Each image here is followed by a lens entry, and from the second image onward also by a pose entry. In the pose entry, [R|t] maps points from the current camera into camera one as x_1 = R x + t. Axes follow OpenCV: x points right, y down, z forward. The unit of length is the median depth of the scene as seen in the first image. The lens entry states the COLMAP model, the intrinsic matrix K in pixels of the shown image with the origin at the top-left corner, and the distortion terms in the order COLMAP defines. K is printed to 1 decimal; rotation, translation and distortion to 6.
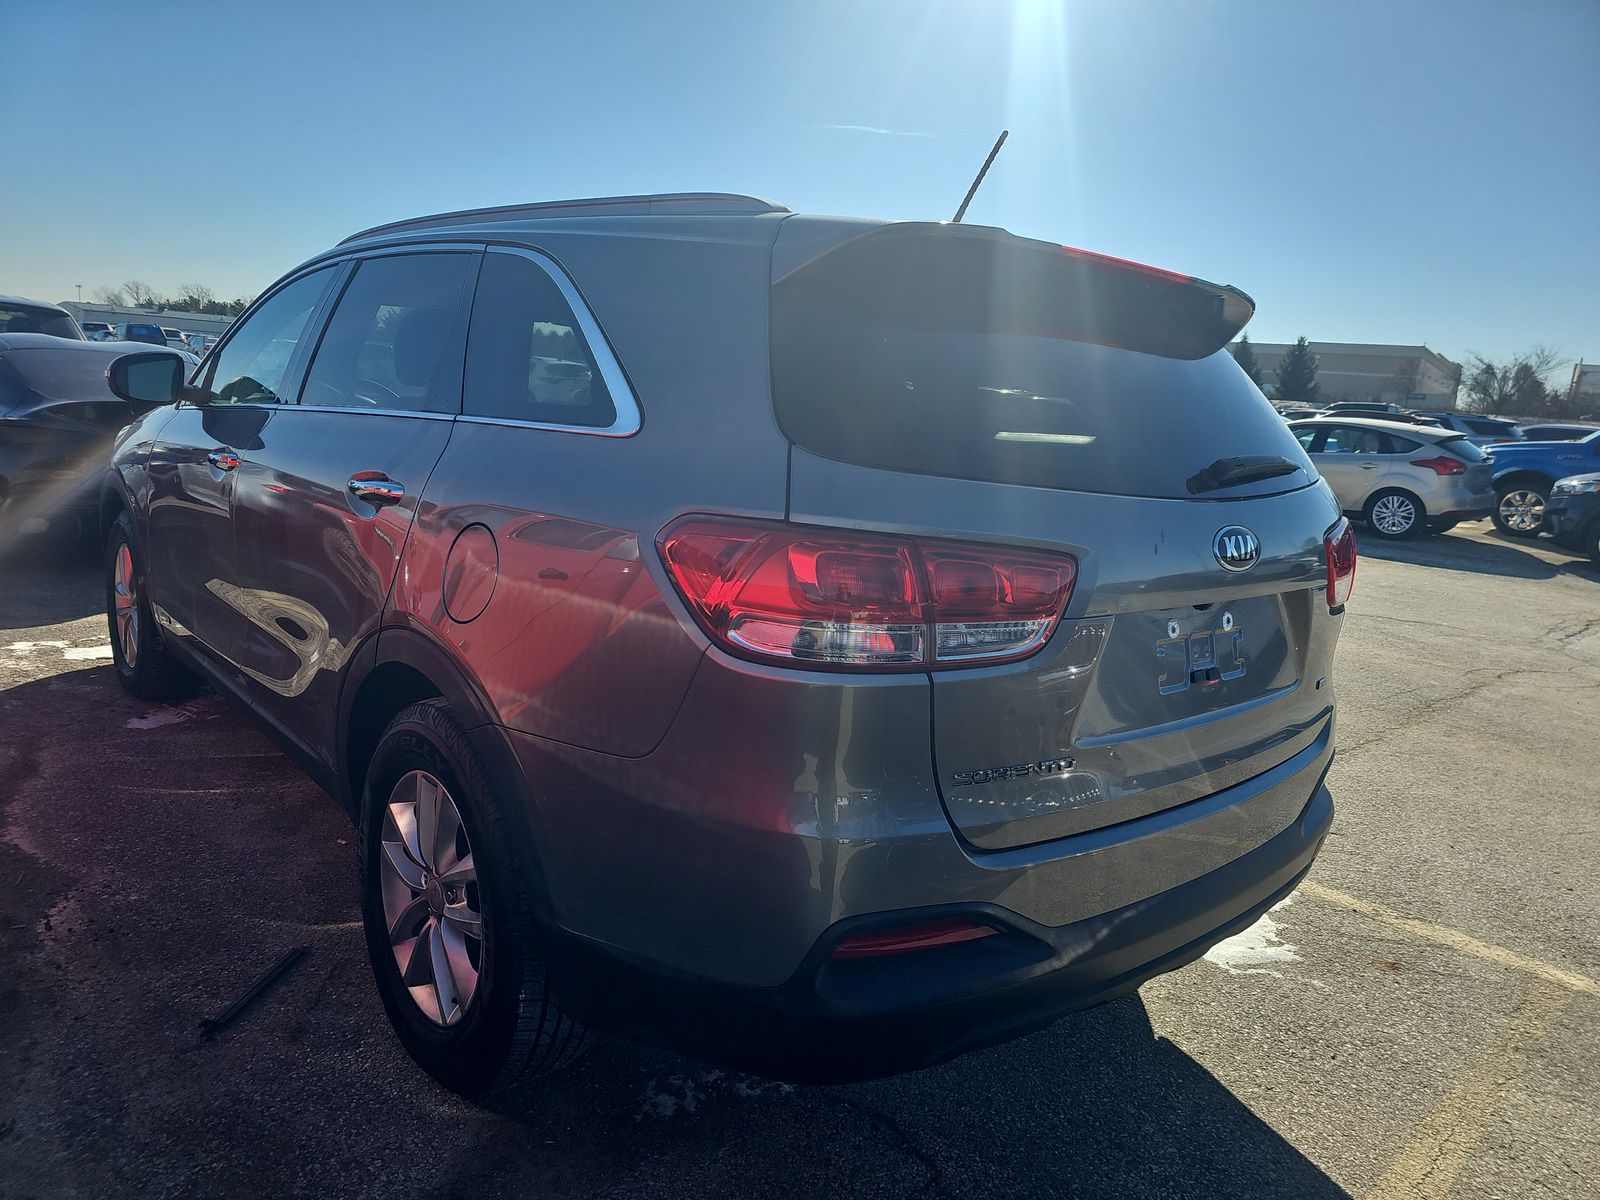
lens RADIAL K [[1074.1, 0, 800.0], [0, 1074.1, 600.0], [0, 0, 1]] dist [0.050843, -0.053443]
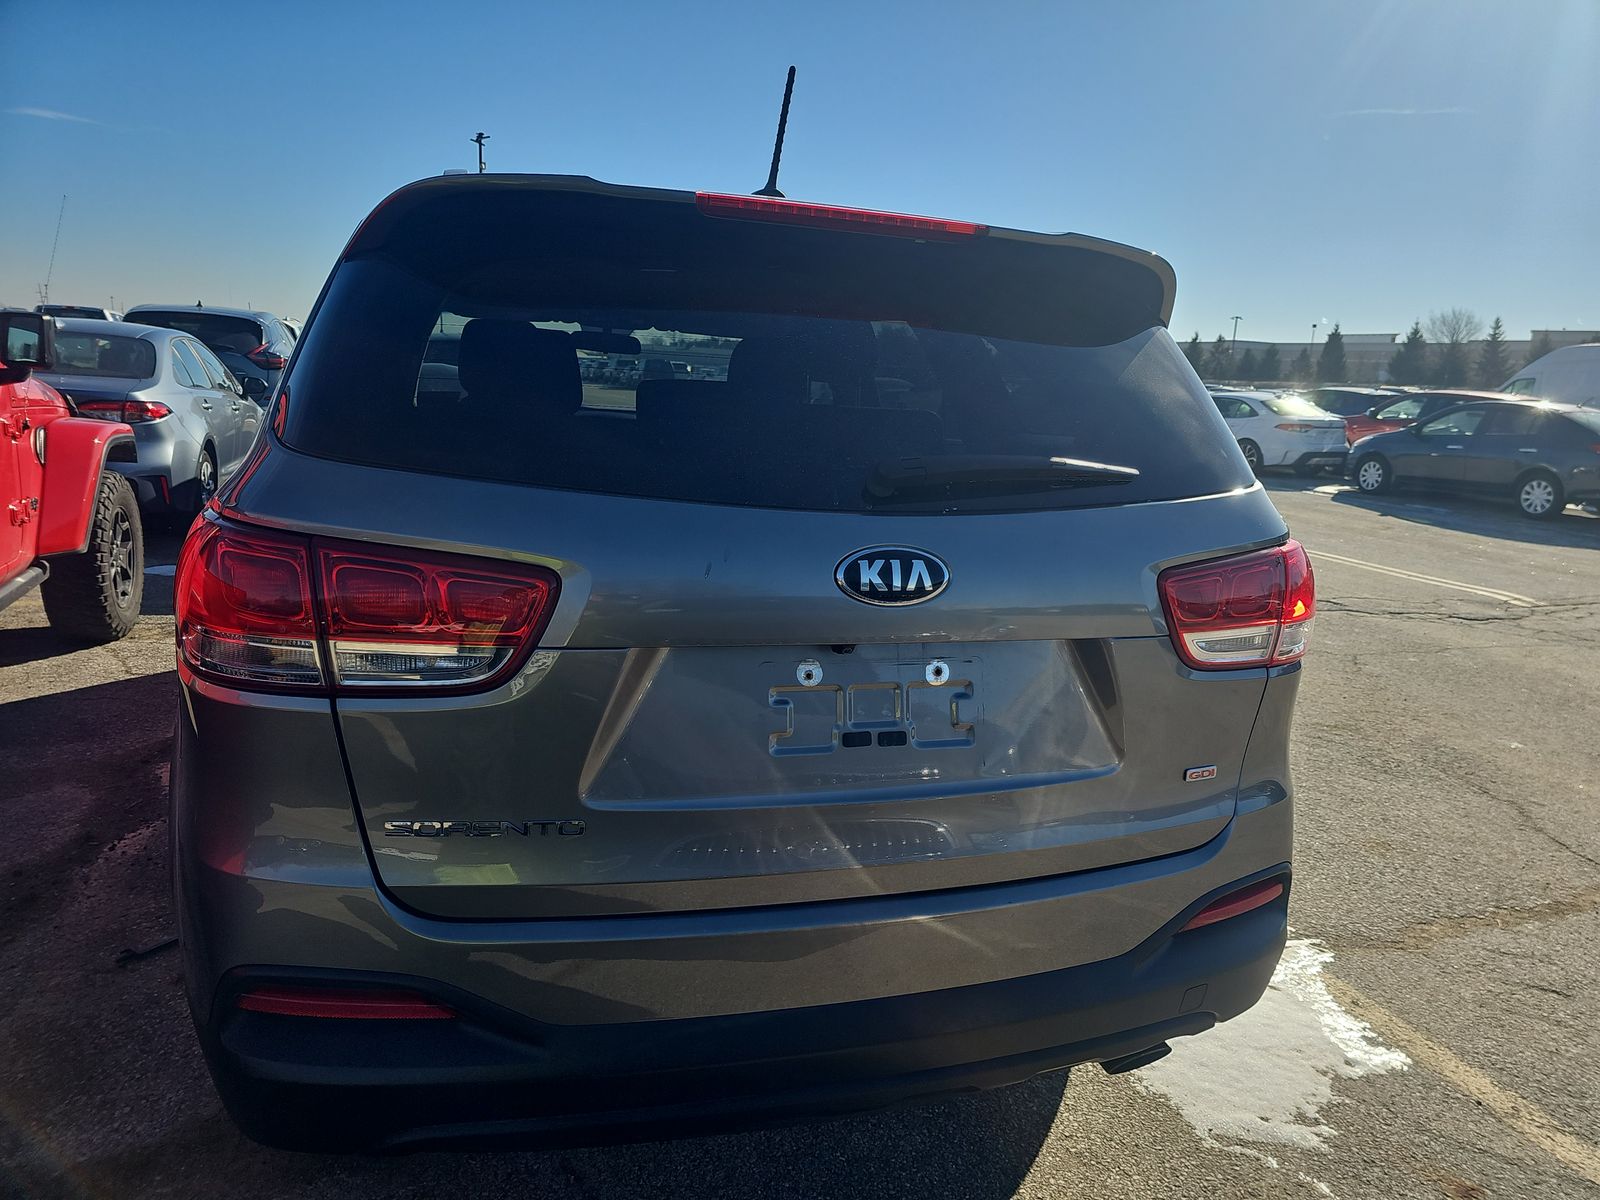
lens RADIAL K [[1069.8, 0, 799.7], [0, 1069.8, 613.1], [0, 0, 1]] dist [-0.004169, -0.004426]
pose [[0.909806, 0.059308, -0.410775, 0.450047], [-0.060510, 0.998117, 0.010088, -0.018151], [0.410599, 0.015678, 0.911681, 0.209723]]
